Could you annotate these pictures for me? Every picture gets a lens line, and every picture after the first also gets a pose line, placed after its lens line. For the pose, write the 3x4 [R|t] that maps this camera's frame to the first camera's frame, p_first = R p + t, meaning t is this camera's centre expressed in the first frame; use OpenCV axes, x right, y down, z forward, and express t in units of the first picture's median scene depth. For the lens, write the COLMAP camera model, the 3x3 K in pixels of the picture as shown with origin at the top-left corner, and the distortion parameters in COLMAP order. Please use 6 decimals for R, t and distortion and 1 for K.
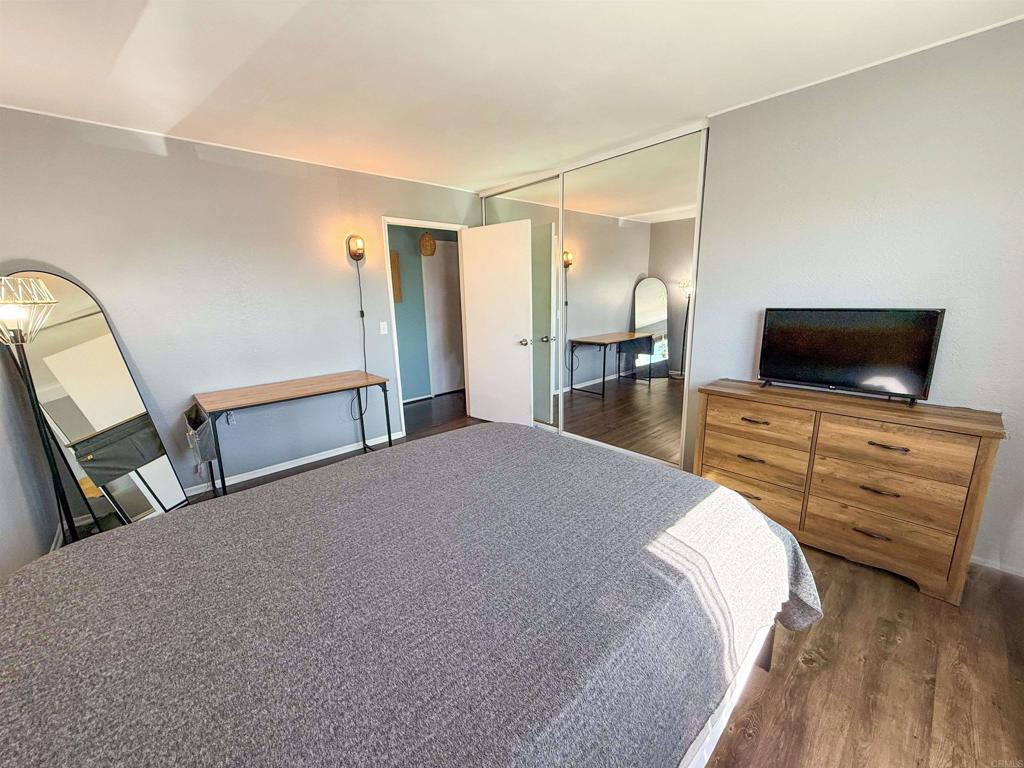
lens RADIAL K [[407.8, 0, 509.7], [0, 407.8, 384.6], [0, 0, 1]] dist [0.001129, 0.000080]
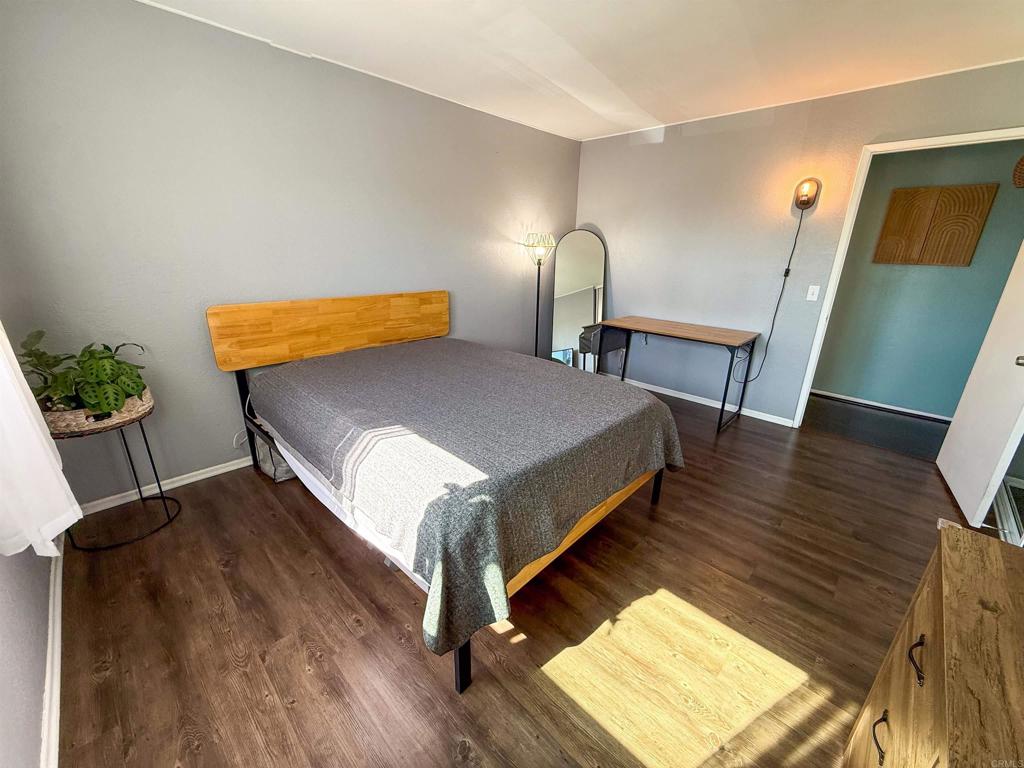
lens RADIAL K [[407.8, 0, 509.7], [0, 407.8, 384.6], [0, 0, 1]] dist [0.001129, 0.000080]
pose [[0.056700, 0.344364, -0.937123, 0.854940], [-0.240575, 0.915688, 0.321931, -0.152658], [0.968973, 0.207195, 0.134765, 0.587586]]
